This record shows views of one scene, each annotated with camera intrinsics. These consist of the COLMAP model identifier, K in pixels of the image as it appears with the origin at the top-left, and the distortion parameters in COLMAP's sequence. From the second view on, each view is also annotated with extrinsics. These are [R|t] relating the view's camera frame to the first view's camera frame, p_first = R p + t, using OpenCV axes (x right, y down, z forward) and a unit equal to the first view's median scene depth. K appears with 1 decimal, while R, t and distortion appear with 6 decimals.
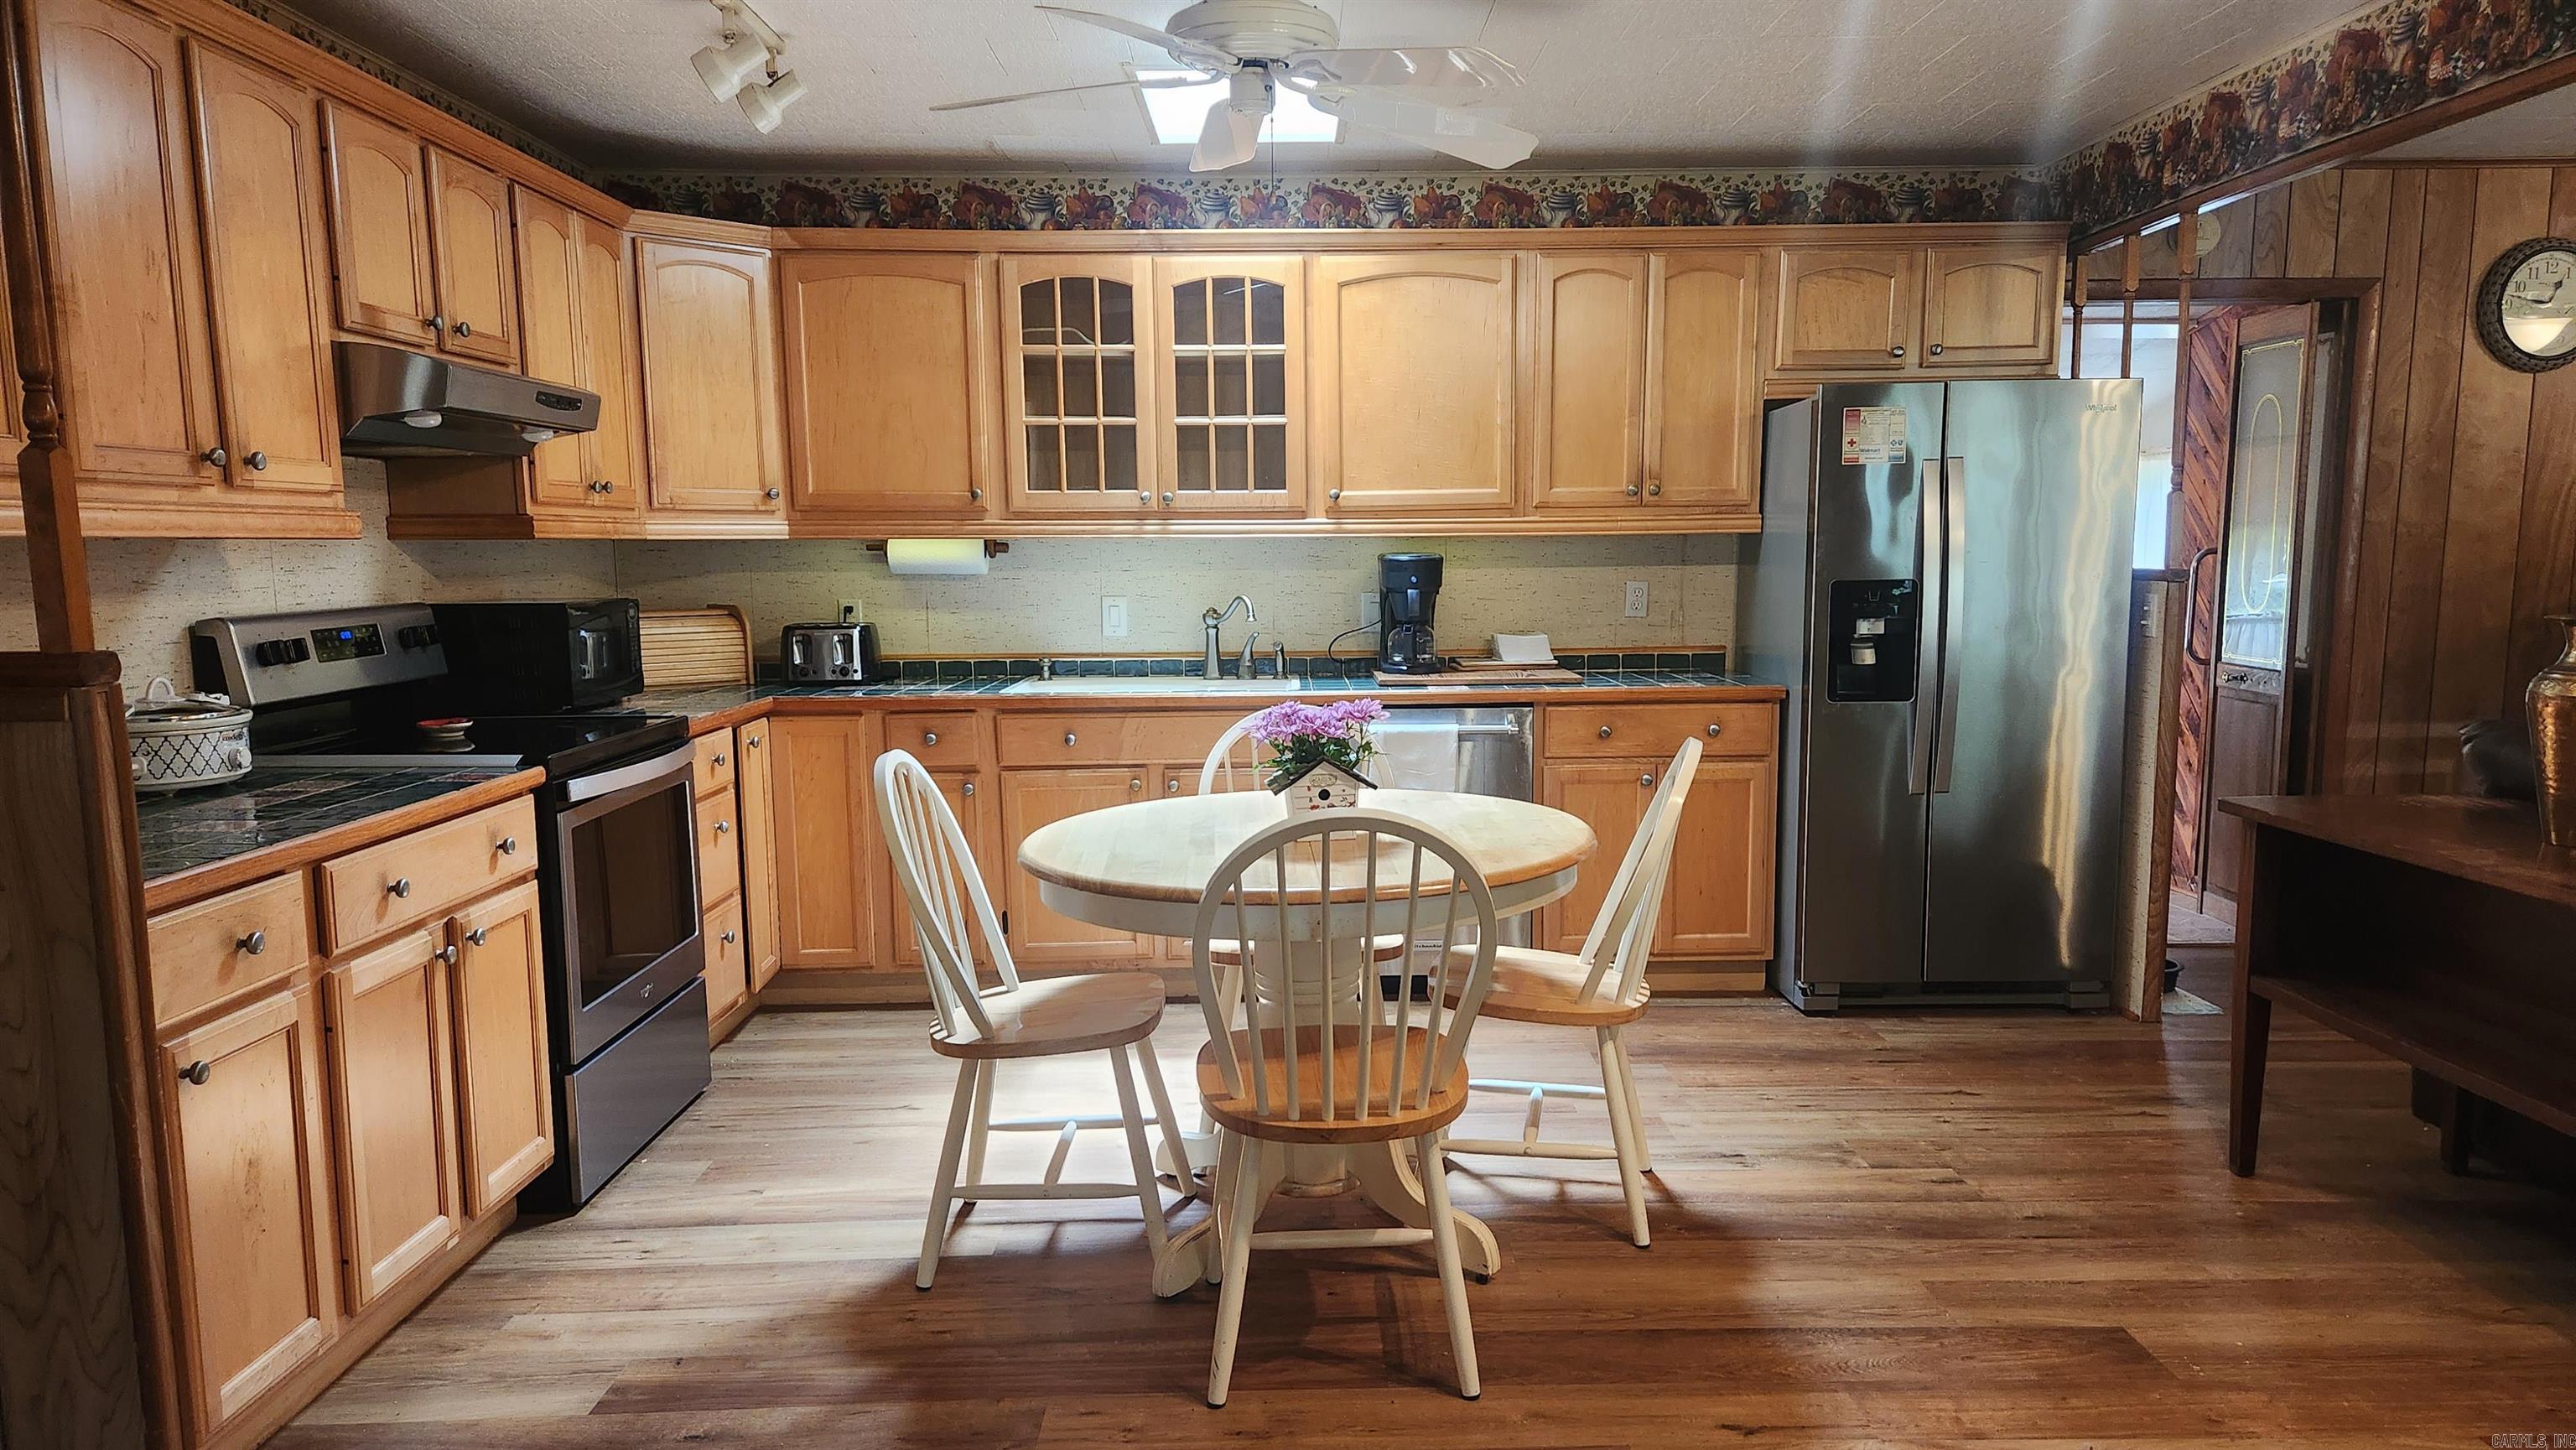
lens RADIAL K [[1717.7, 0, 1327.1], [0, 1717.7, 765.6], [0, 0, 1]] dist [0.079829, -0.063548]
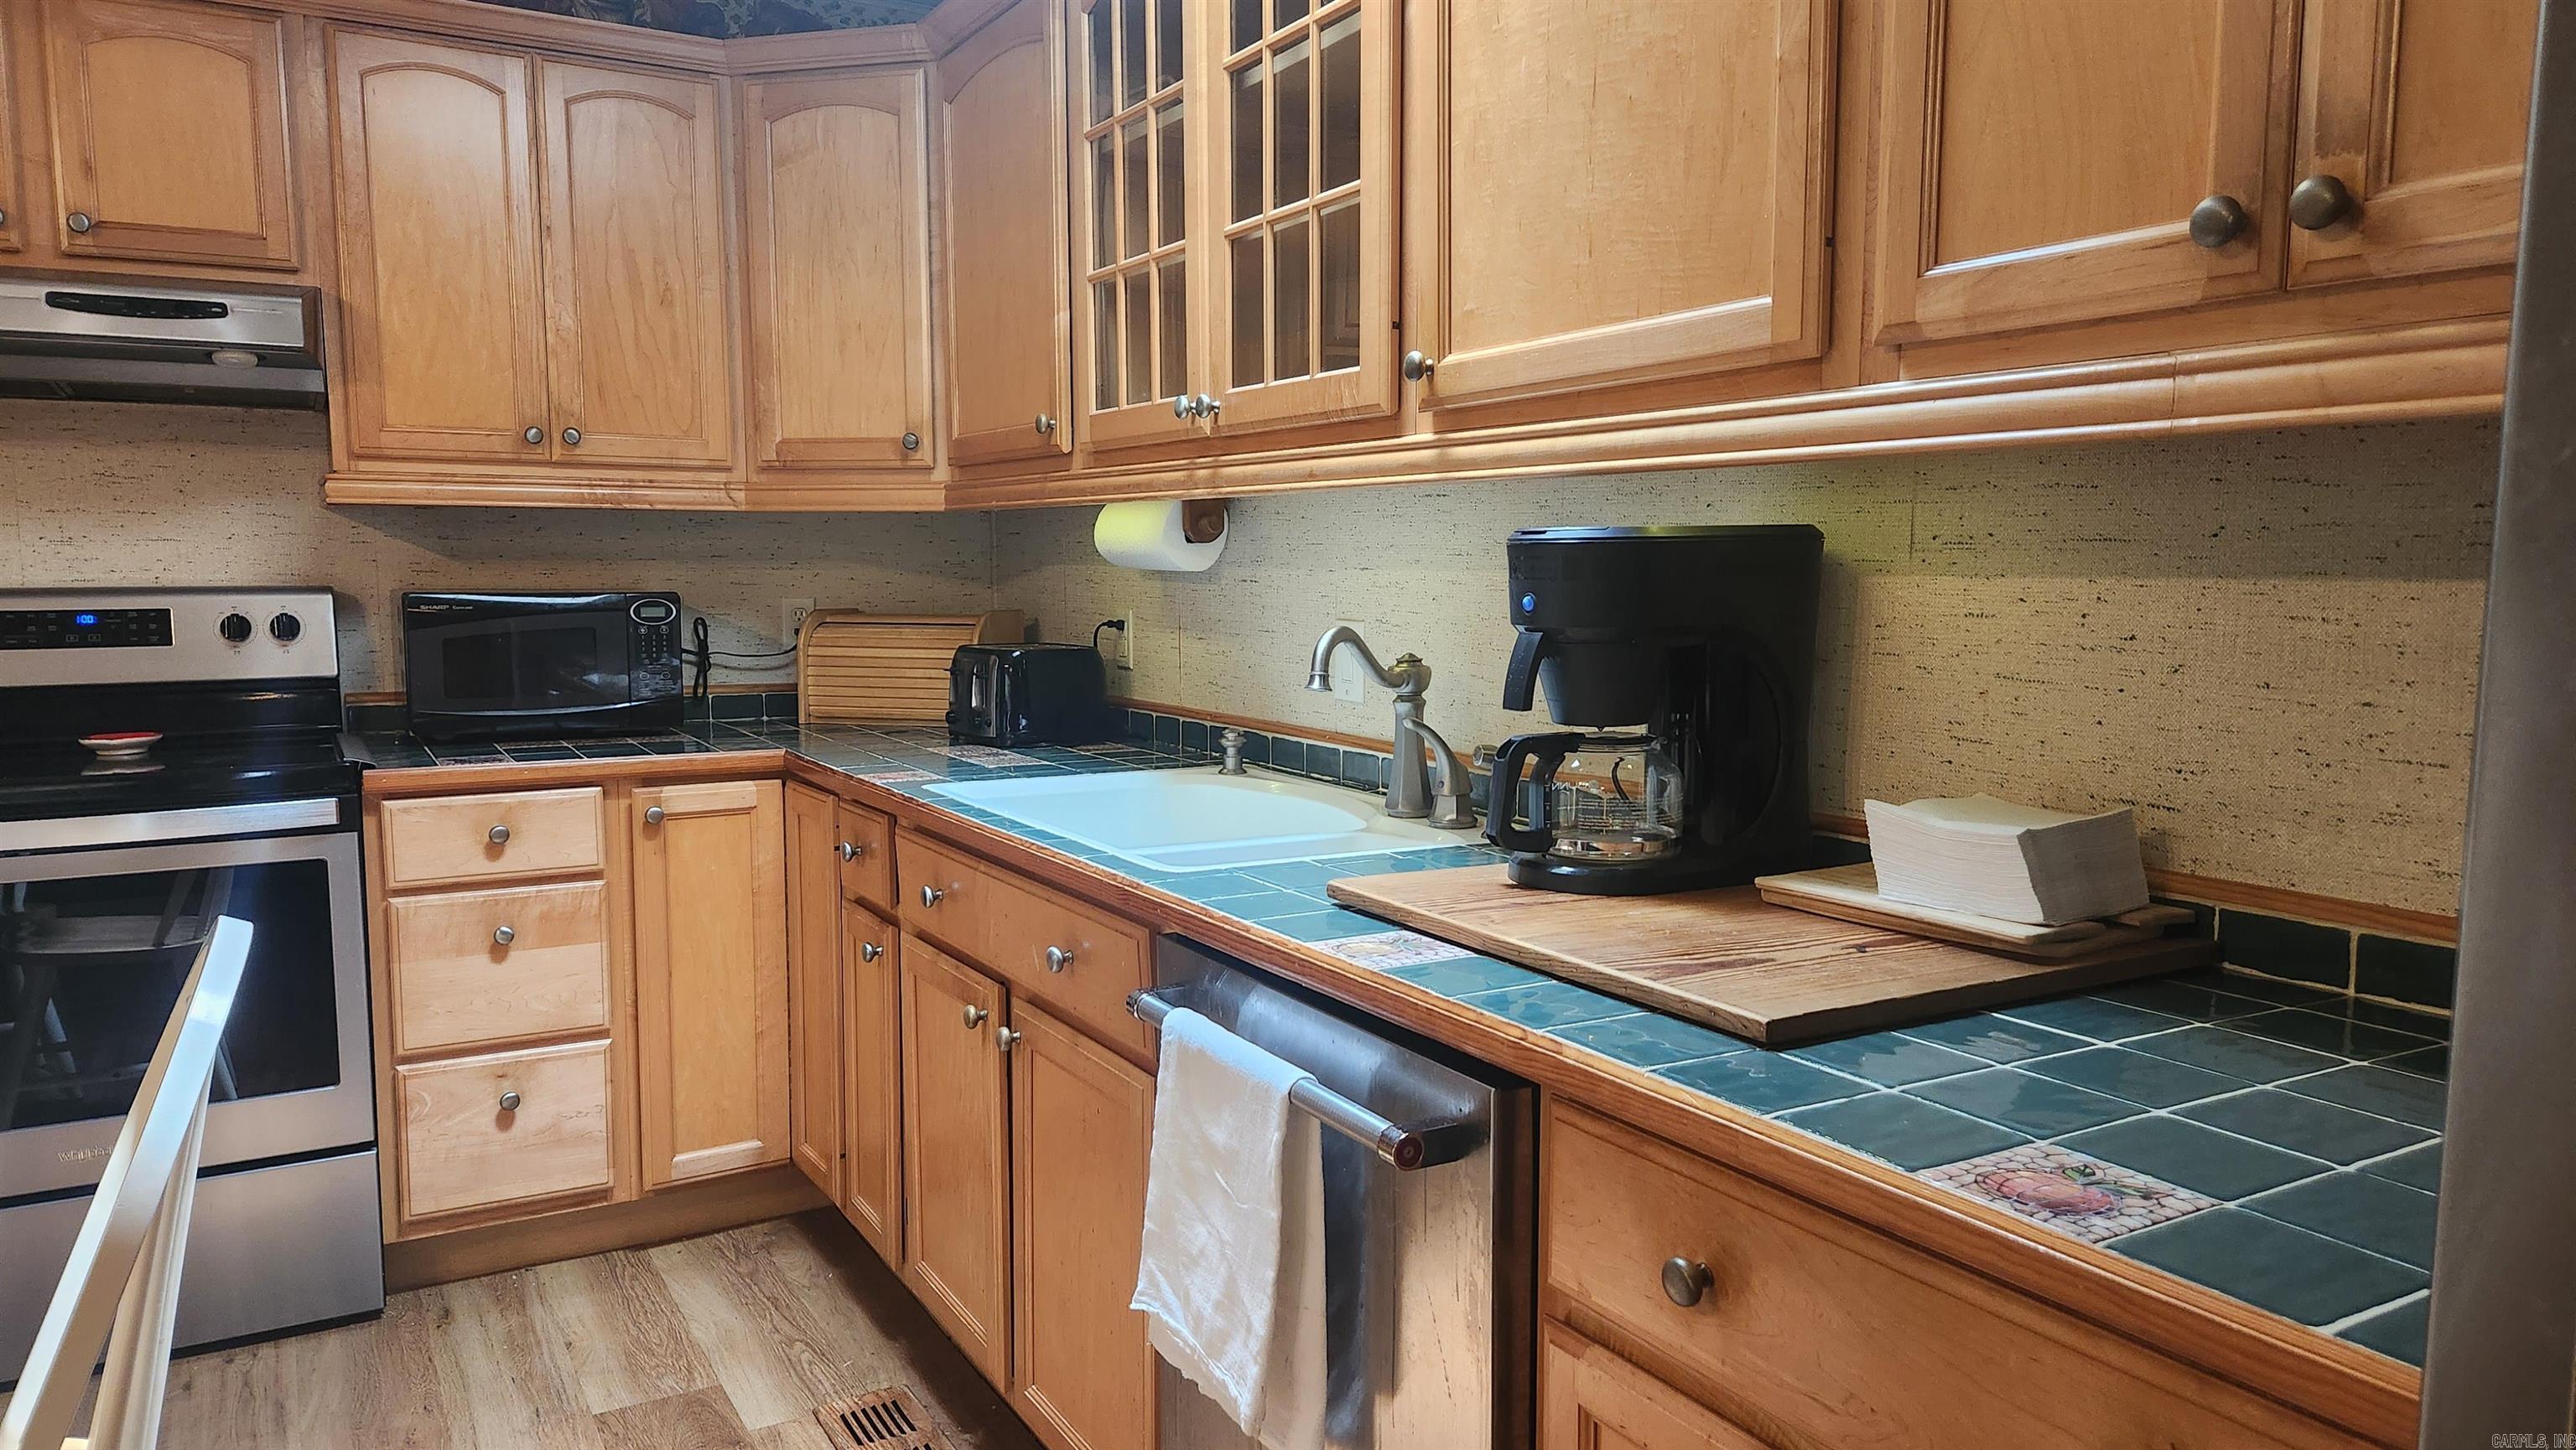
lens RADIAL K [[1717.7, 0, 1277.0], [0, 1717.7, 735.1], [0, 0, 1]] dist [0.079829, -0.063548]
pose [[0.479911, 0.099040, -0.871709, 0.313991], [-0.119055, 0.991768, 0.047135, -0.091424], [0.869201, 0.081161, 0.487752, 0.787437]]
